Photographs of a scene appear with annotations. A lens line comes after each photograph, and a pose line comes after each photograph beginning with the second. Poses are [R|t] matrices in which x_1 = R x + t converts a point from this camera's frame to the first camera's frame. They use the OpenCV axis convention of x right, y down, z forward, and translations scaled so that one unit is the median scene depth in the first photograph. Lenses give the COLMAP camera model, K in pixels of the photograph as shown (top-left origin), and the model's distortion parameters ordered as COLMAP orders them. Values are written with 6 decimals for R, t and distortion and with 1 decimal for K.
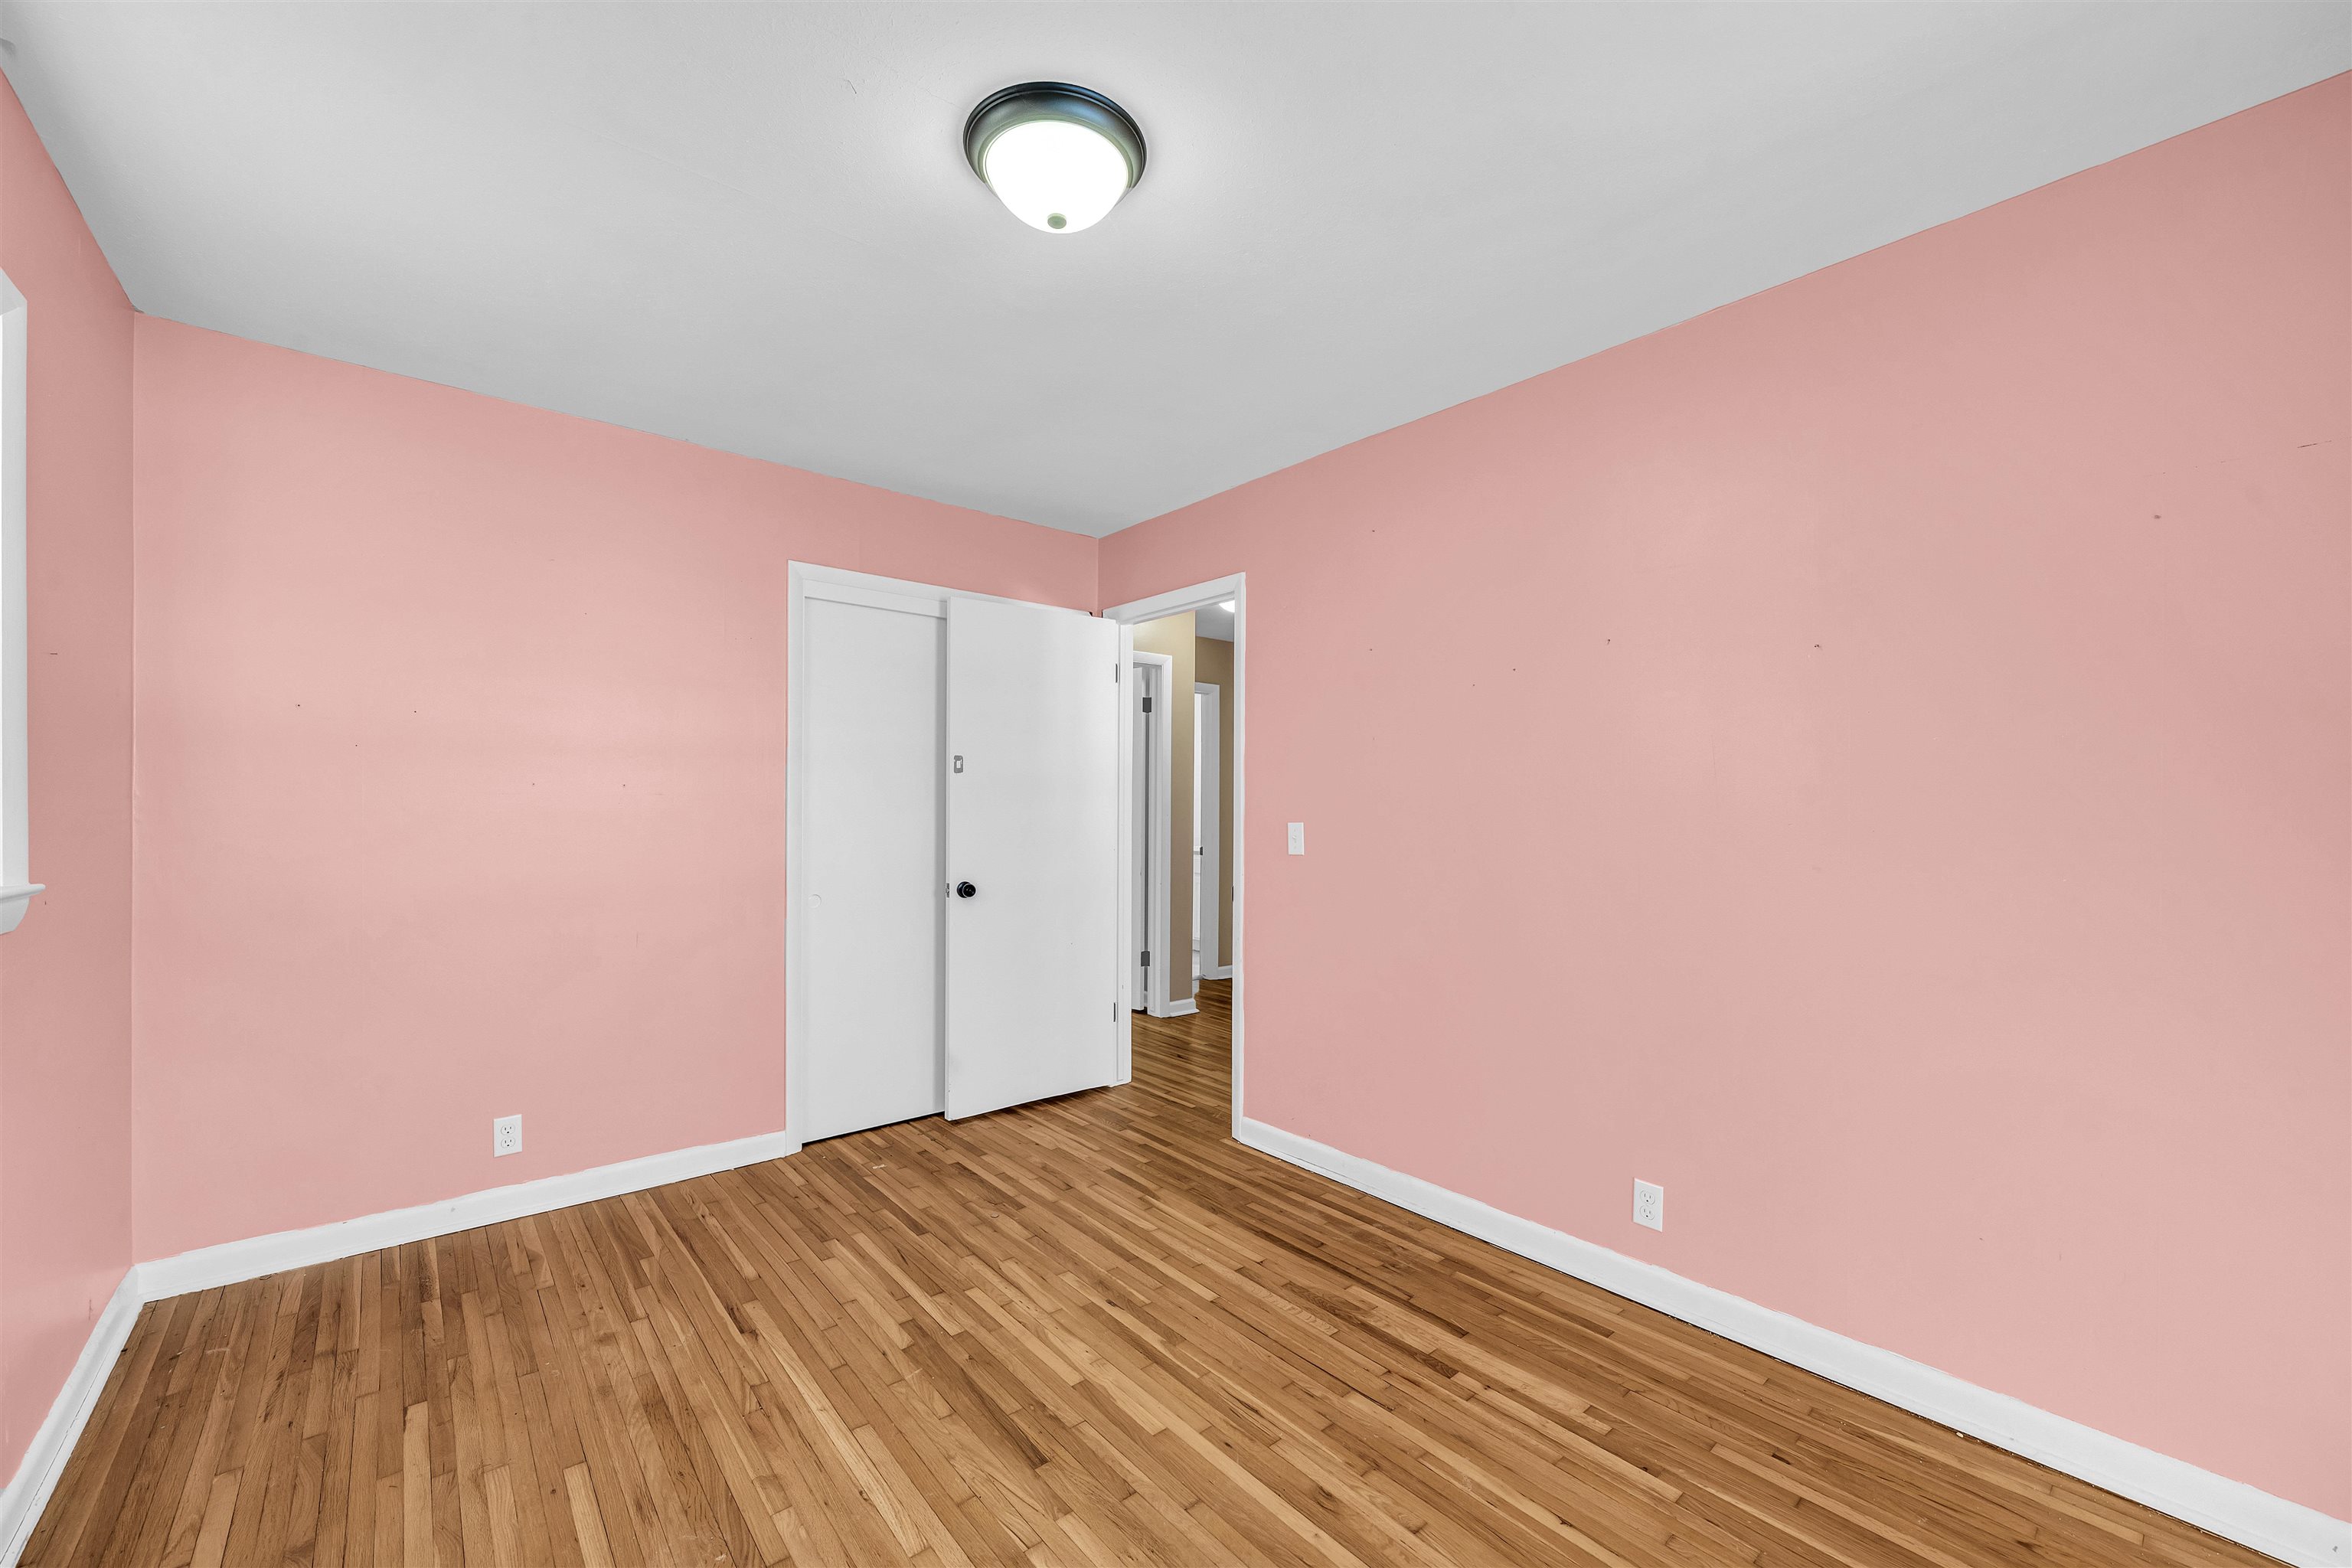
lens RADIAL K [[918.4, 0, 1173.4], [0, 918.4, 810.6], [0, 0, 1]] dist [-0.000588, -0.000127]
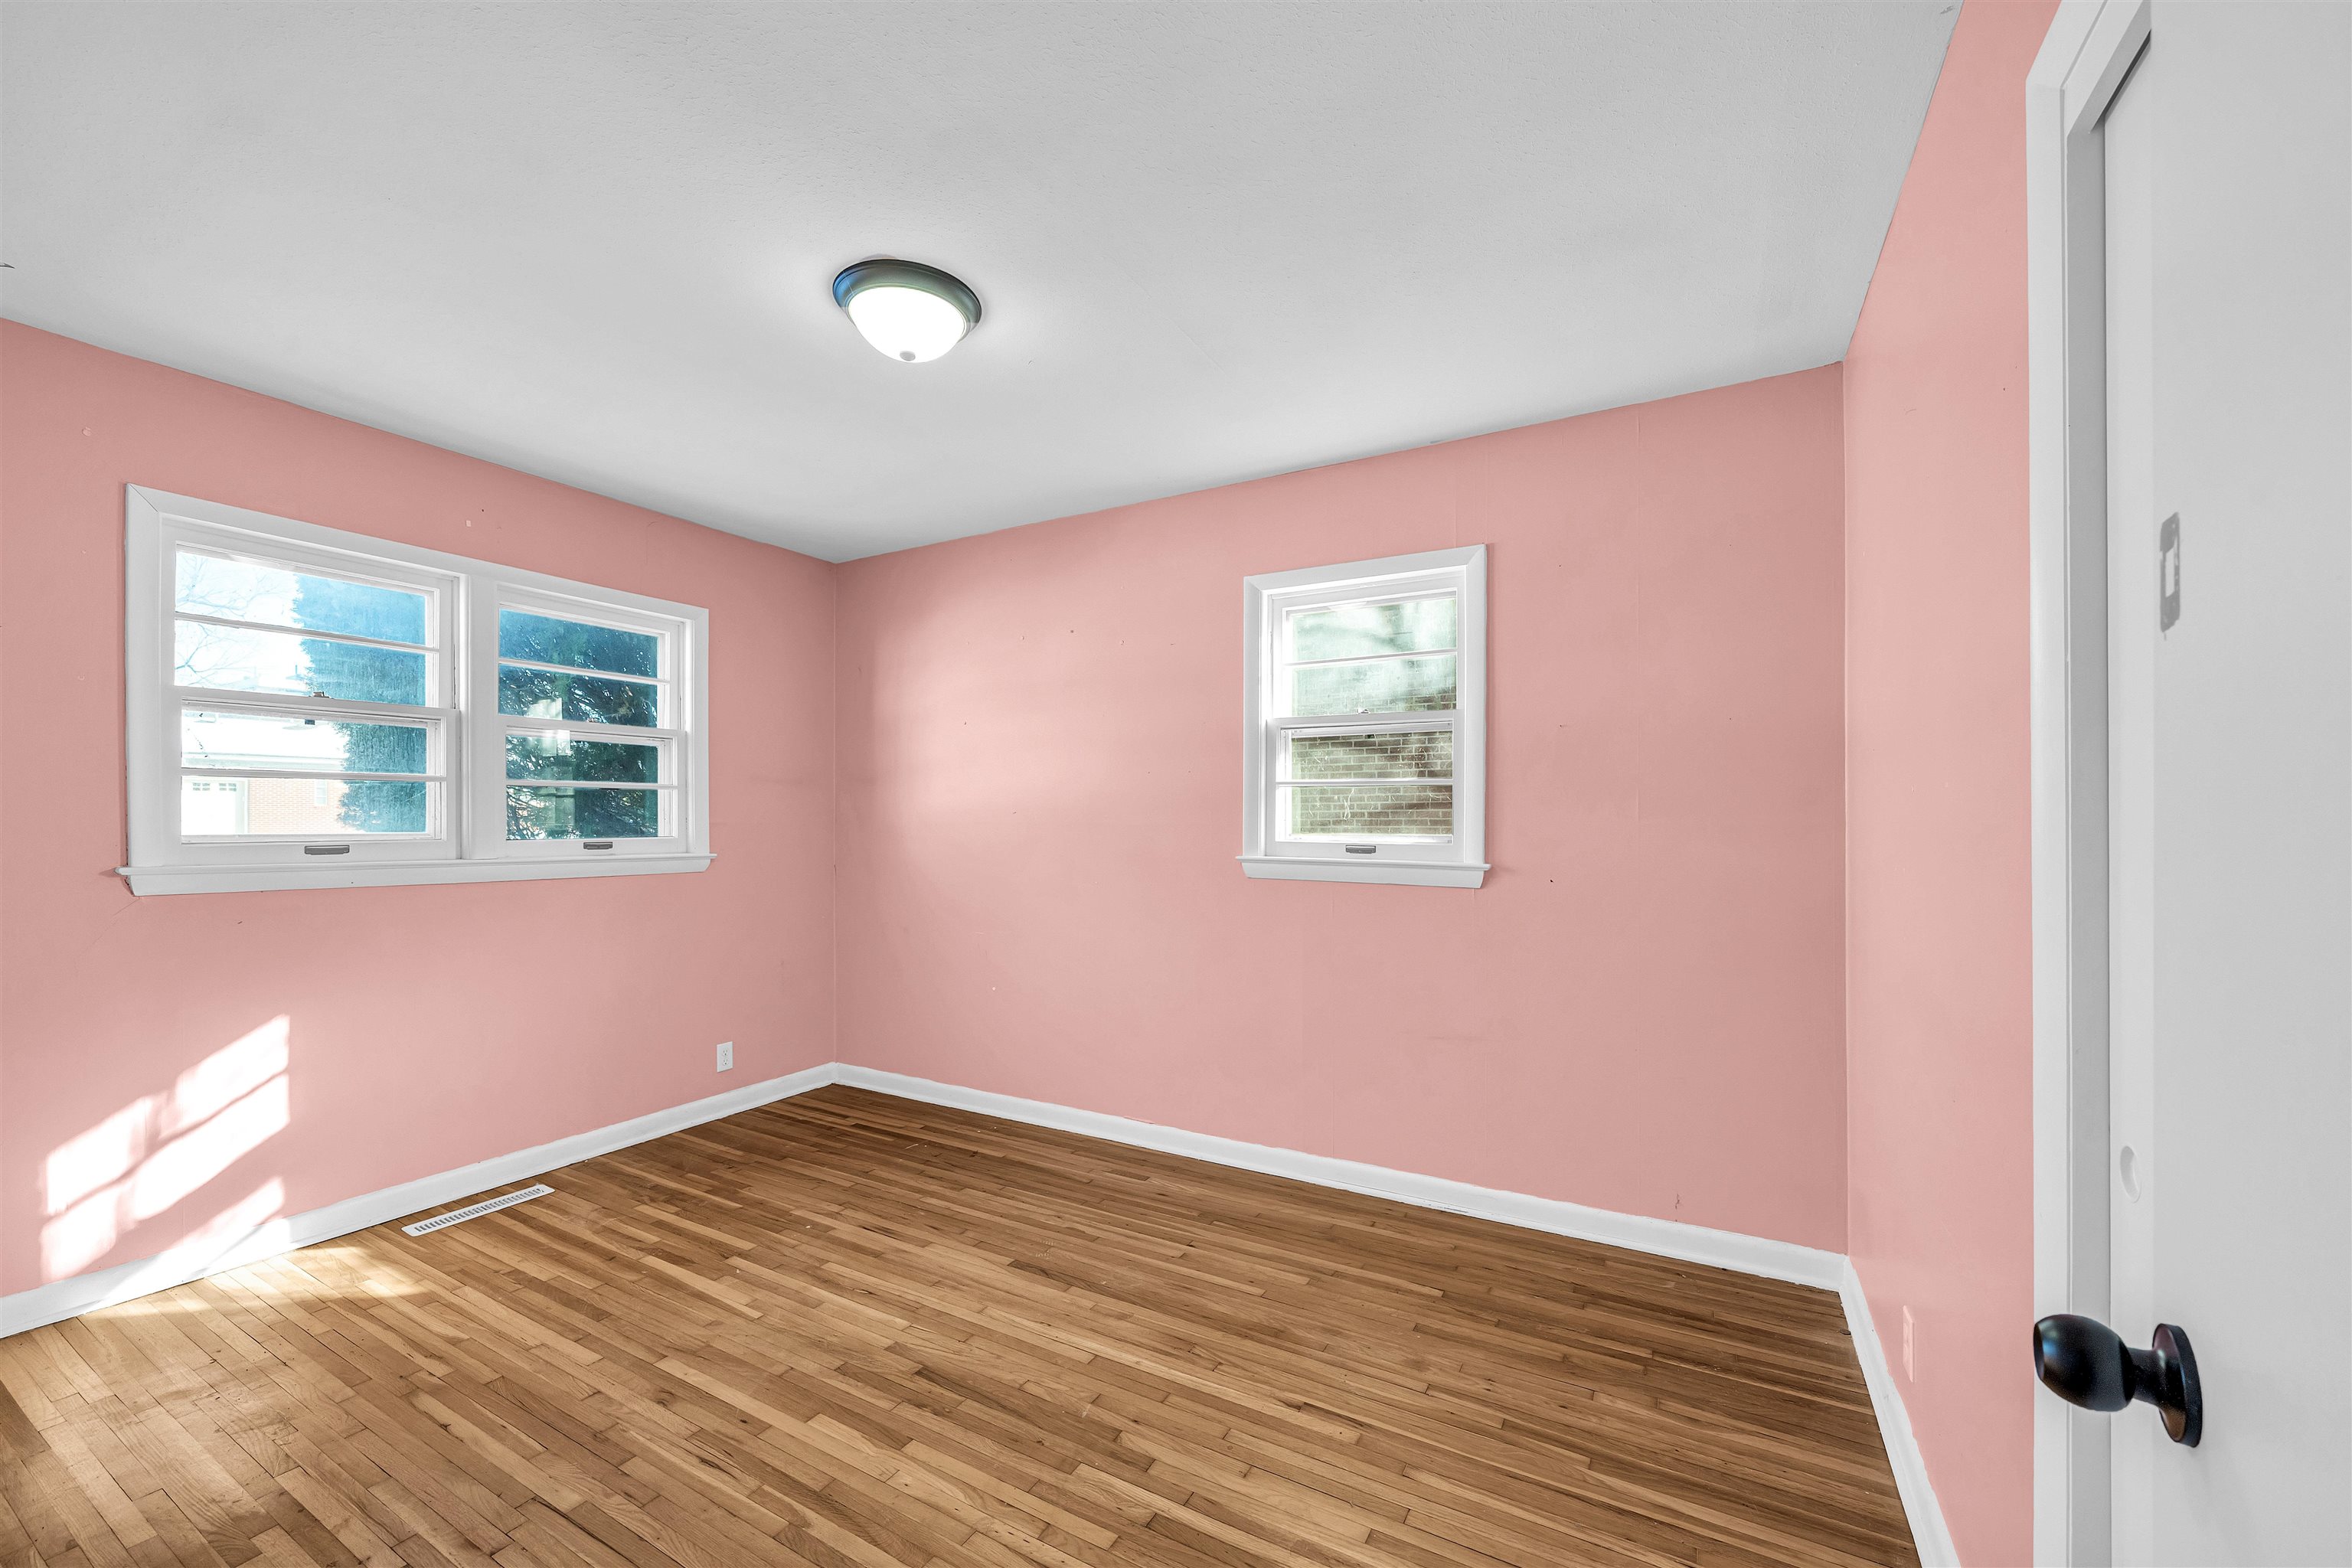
lens RADIAL K [[918.4, 0, 1173.4], [0, 918.4, 810.6], [0, 0, 1]] dist [-0.000588, -0.000127]
pose [[-0.939828, -0.005407, -0.341606, -0.037996], [-0.004711, 0.999985, -0.002865, -0.013894], [0.341617, -0.001083, -0.939839, 2.019607]]
